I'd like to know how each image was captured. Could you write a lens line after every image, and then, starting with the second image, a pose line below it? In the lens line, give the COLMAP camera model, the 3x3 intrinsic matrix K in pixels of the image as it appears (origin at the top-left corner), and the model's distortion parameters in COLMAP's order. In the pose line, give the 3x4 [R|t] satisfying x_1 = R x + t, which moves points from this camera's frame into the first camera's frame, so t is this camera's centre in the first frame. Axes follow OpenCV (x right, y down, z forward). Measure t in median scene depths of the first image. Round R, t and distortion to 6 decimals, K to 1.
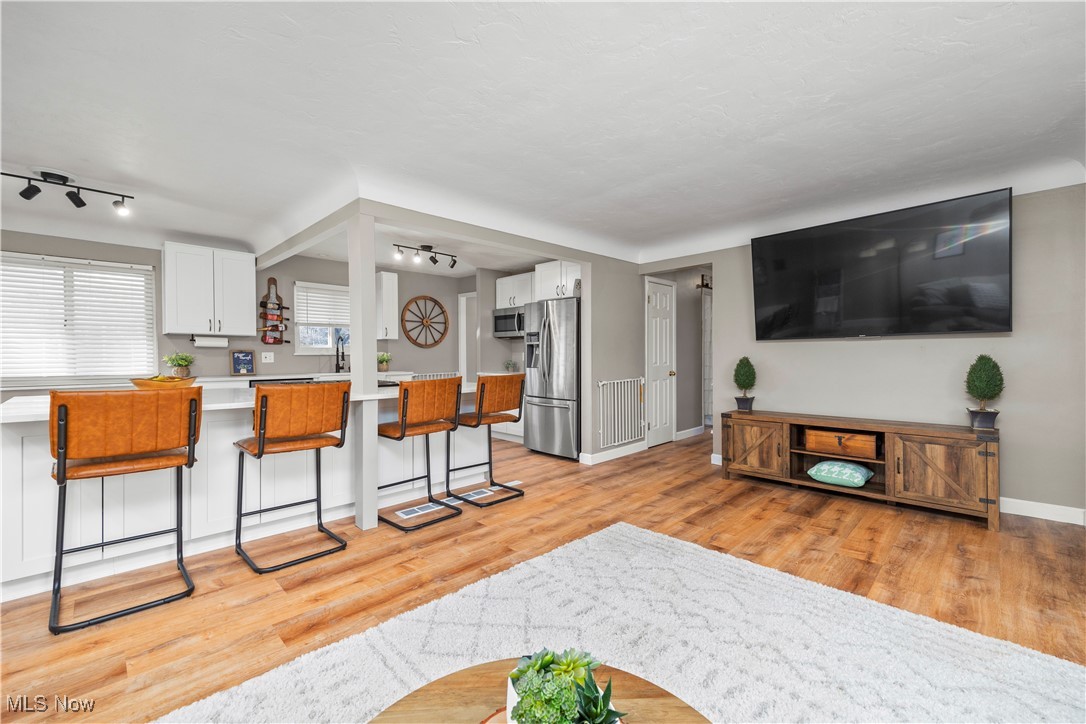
lens RADIAL K [[441.5, 0, 543.0], [0, 441.5, 362.0], [0, 0, 1]] dist [0.008455, -0.000442]
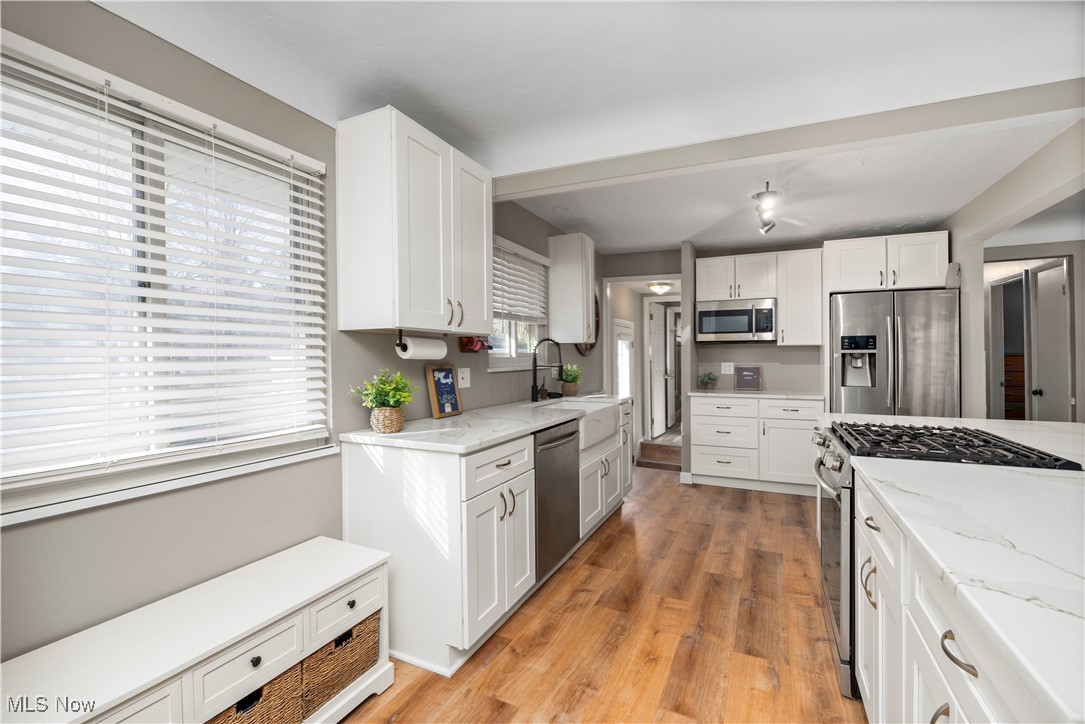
lens RADIAL K [[472.0, 0, 542.5], [0, 472.0, 362.0], [0, 0, 1]] dist [-0.013445, -0.000109]
pose [[0.942547, -0.006227, 0.334015, -0.823005], [0.008257, 0.999955, -0.004656, -0.029319], [-0.333971, 0.007146, 0.942556, 0.521249]]
